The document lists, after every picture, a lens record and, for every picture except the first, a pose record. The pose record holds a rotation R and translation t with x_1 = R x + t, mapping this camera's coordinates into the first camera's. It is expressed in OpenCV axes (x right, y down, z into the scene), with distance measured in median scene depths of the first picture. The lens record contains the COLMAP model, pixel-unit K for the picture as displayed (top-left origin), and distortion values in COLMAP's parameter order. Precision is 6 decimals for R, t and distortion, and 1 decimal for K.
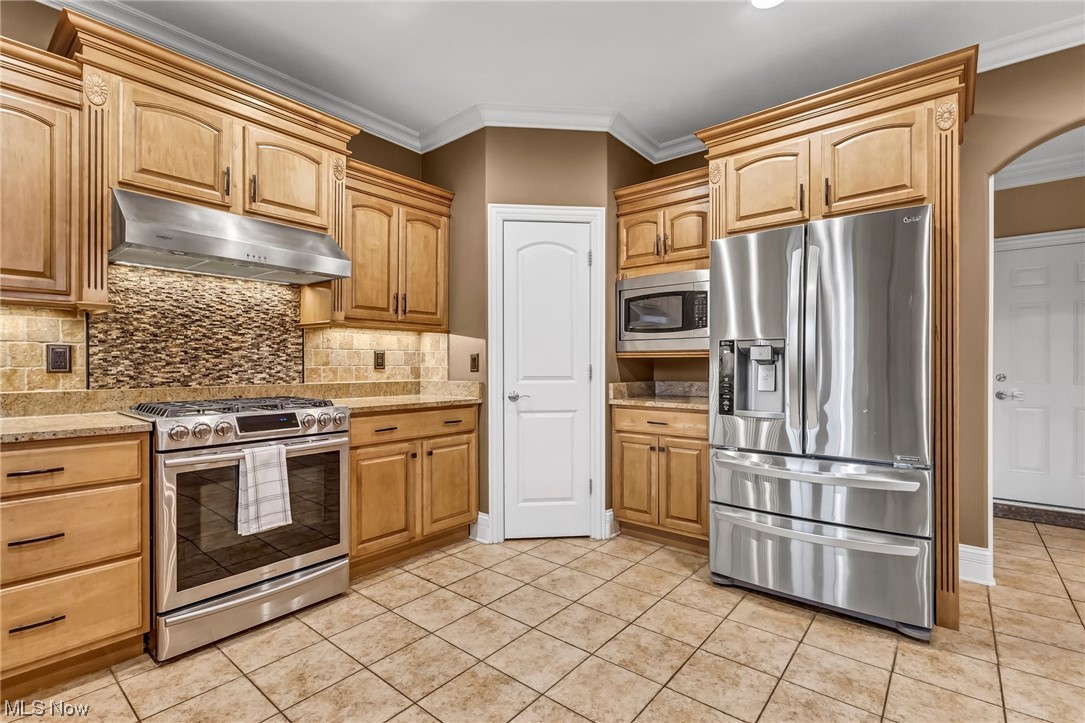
lens RADIAL K [[495.0, 0, 543.2], [0, 495.0, 365.7], [0, 0, 1]] dist [0.000944, -0.000665]
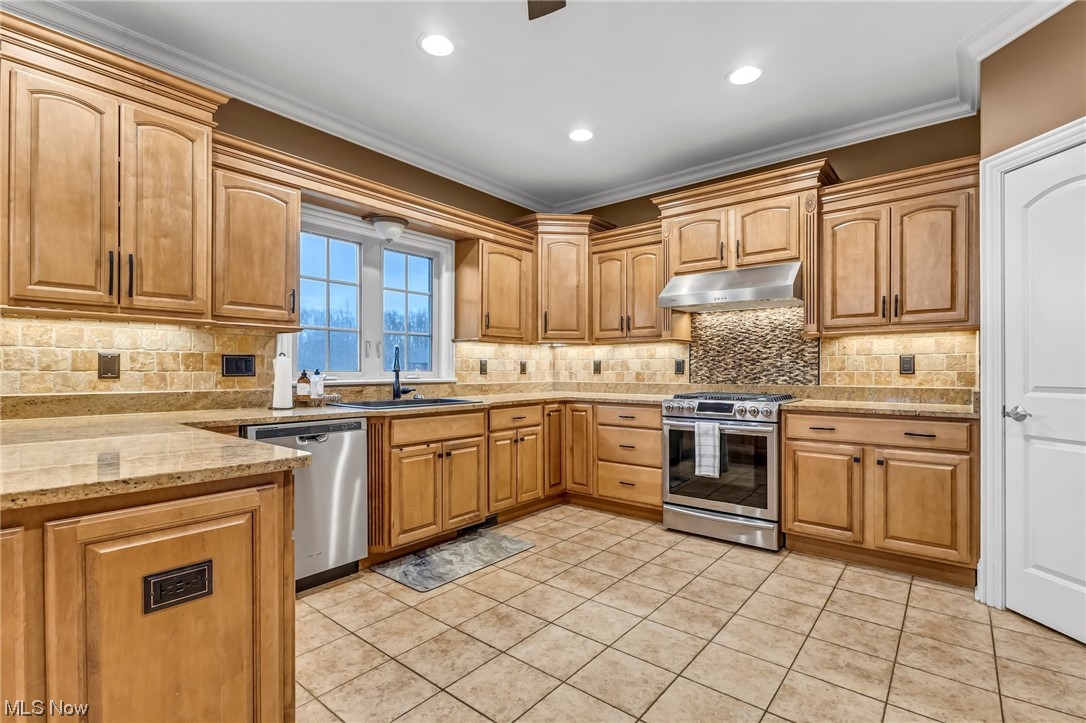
lens RADIAL K [[503.0, 0, 551.1], [0, 503.0, 368.3], [0, 0, 1]] dist [0.002861, 0.000124]
pose [[0.007411, -0.003841, -0.999965, 0.774529], [-0.000773, 0.999992, -0.003847, -0.000506], [0.999972, 0.000802, 0.007408, 0.376765]]
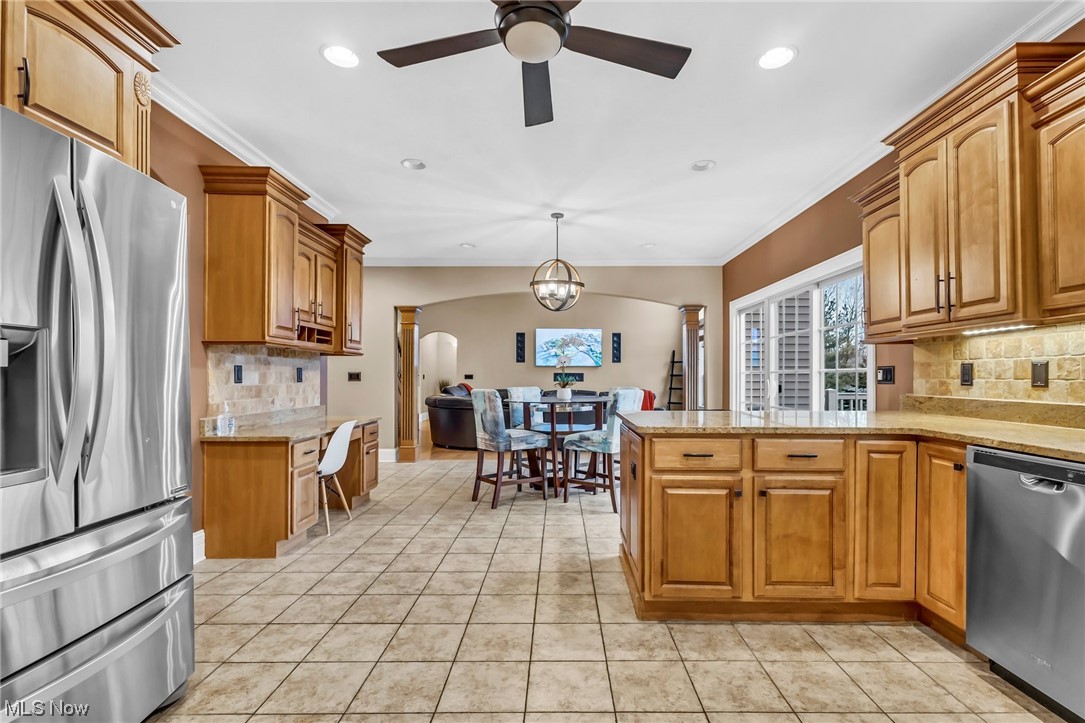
lens RADIAL K [[495.5, 0, 560.5], [0, 495.5, 373.5], [0, 0, 1]] dist [0.002571, 0.000376]
pose [[-0.638469, 0.006056, 0.769623, -0.246928], [-0.000146, 0.999968, -0.007990, -0.001708], [-0.769647, -0.005214, -0.638448, 0.775378]]
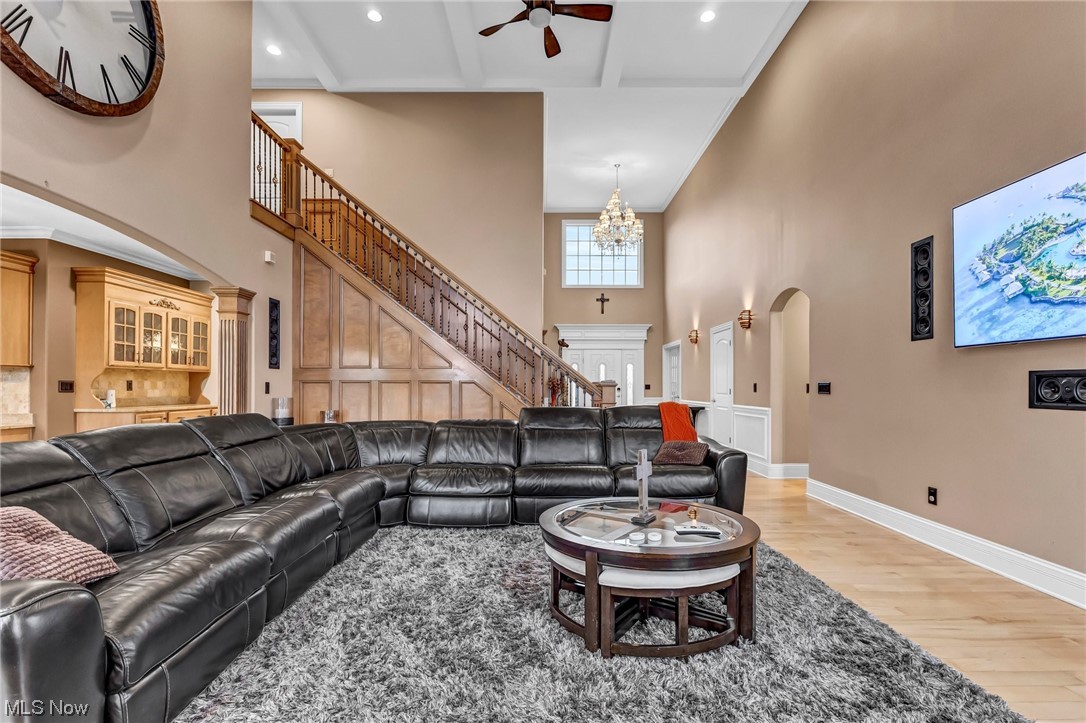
lens RADIAL K [[506.4, 0, 539.8], [0, 506.4, 378.5], [0, 0, 1]] dist [-0.000964, -0.000272]
pose [[0.772807, 0.010025, 0.634562, 1.855097], [-0.001344, 0.999899, -0.014159, -0.012848], [-0.634640, 0.010090, 0.772742, -2.325902]]
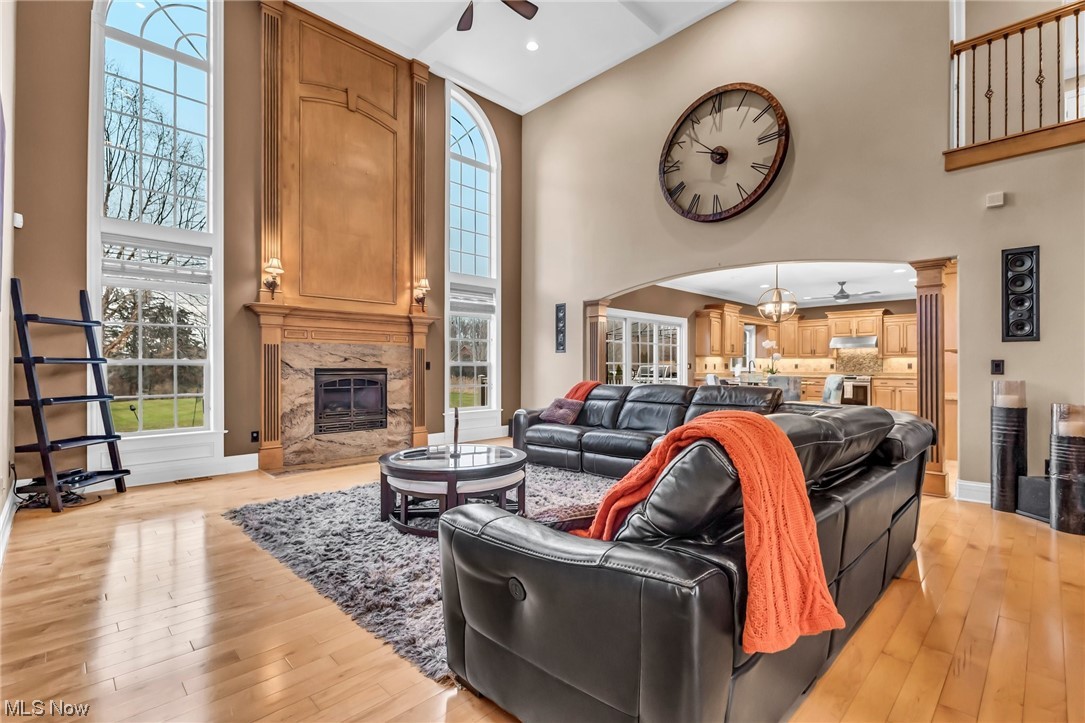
lens RADIAL K [[495.0, 0, 543.2], [0, 495.0, 365.7], [0, 0, 1]] dist [0.000944, -0.000665]
pose [[-0.104437, -0.002845, -0.994527, 3.950124], [-0.000342, 0.999996, -0.002825, -0.001610], [0.994531, 0.000045, -0.104438, -1.342977]]
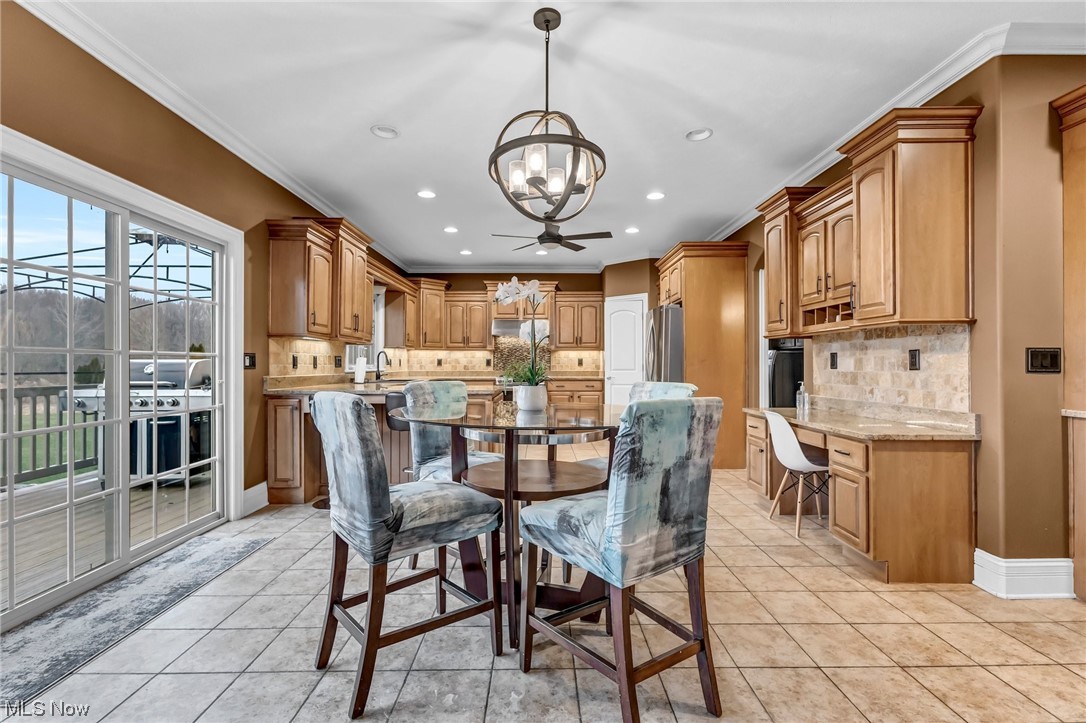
lens RADIAL K [[490.3, 0, 544.6], [0, 490.3, 364.0], [0, 0, 1]] dist [-0.001588, -0.000831]
pose [[0.643483, -0.000084, -0.765460, 1.777679], [-0.000713, 0.999999, -0.000709, 0.000598], [0.765460, 0.001002, 0.643483, -0.900982]]
